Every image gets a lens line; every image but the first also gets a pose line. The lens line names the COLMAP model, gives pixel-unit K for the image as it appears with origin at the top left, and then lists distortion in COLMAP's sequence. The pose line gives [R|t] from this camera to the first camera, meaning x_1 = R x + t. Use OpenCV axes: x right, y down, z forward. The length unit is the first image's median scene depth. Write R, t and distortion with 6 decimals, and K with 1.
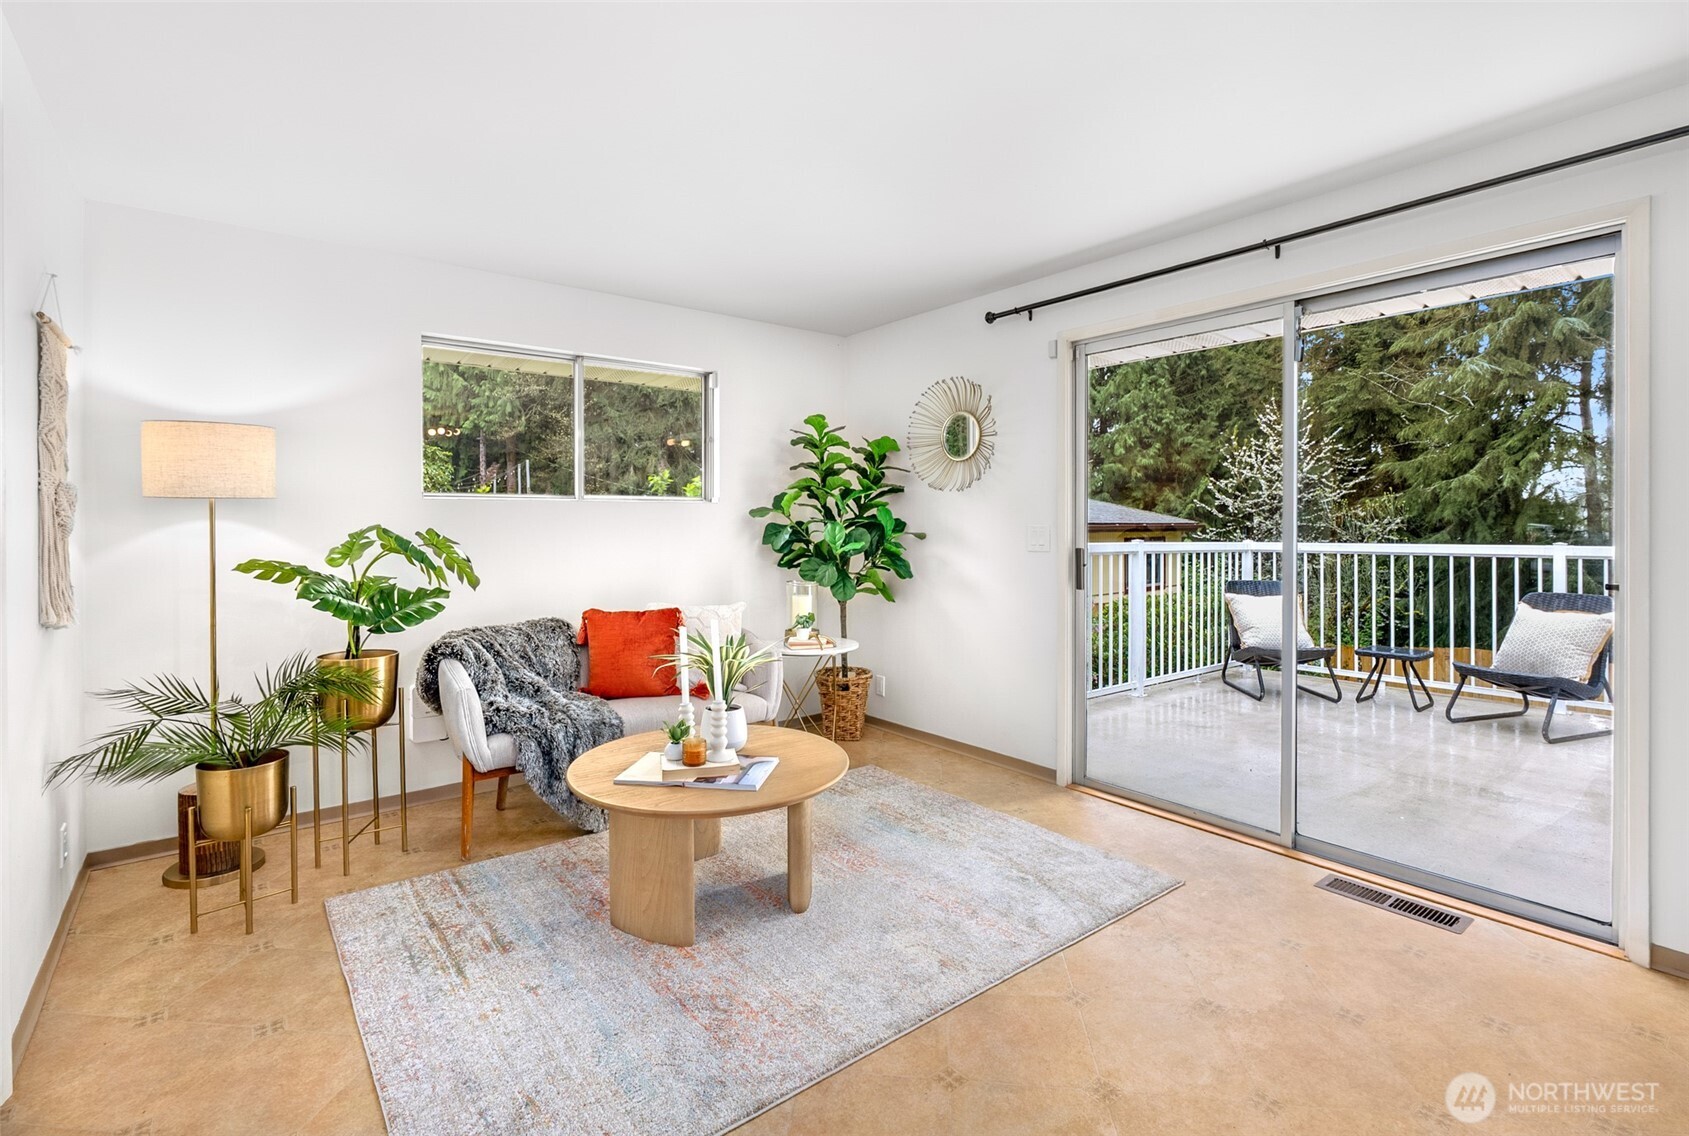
lens RADIAL K [[771.1, 0, 840.4], [0, 771.1, 533.9], [0, 0, 1]] dist [0.001211, 0.000277]
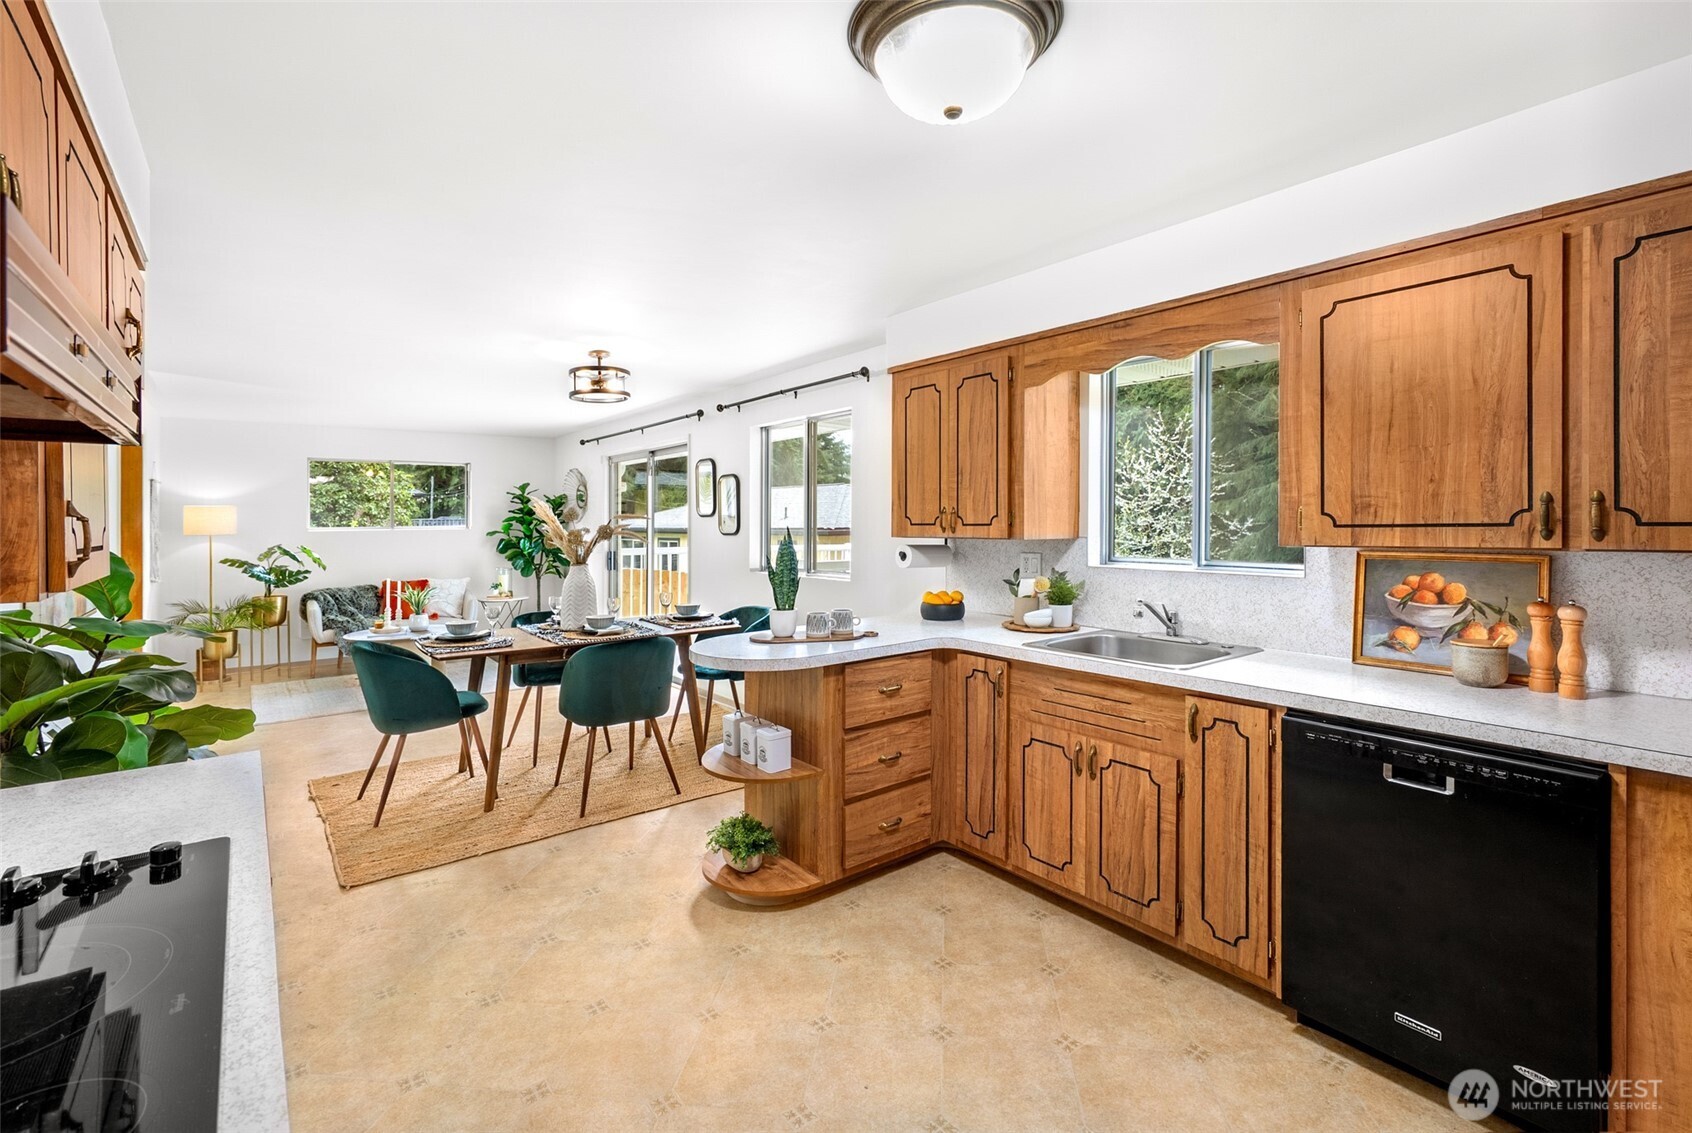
lens RADIAL K [[772.4, 0, 878.5], [0, 772.4, 516.4], [0, 0, 1]] dist [0.001211, 0.000277]
pose [[0.999801, -0.005664, 0.019126, 1.267040], [0.005989, 0.999838, -0.016993, -0.047001], [-0.019027, 0.017104, 0.999673, -1.504799]]
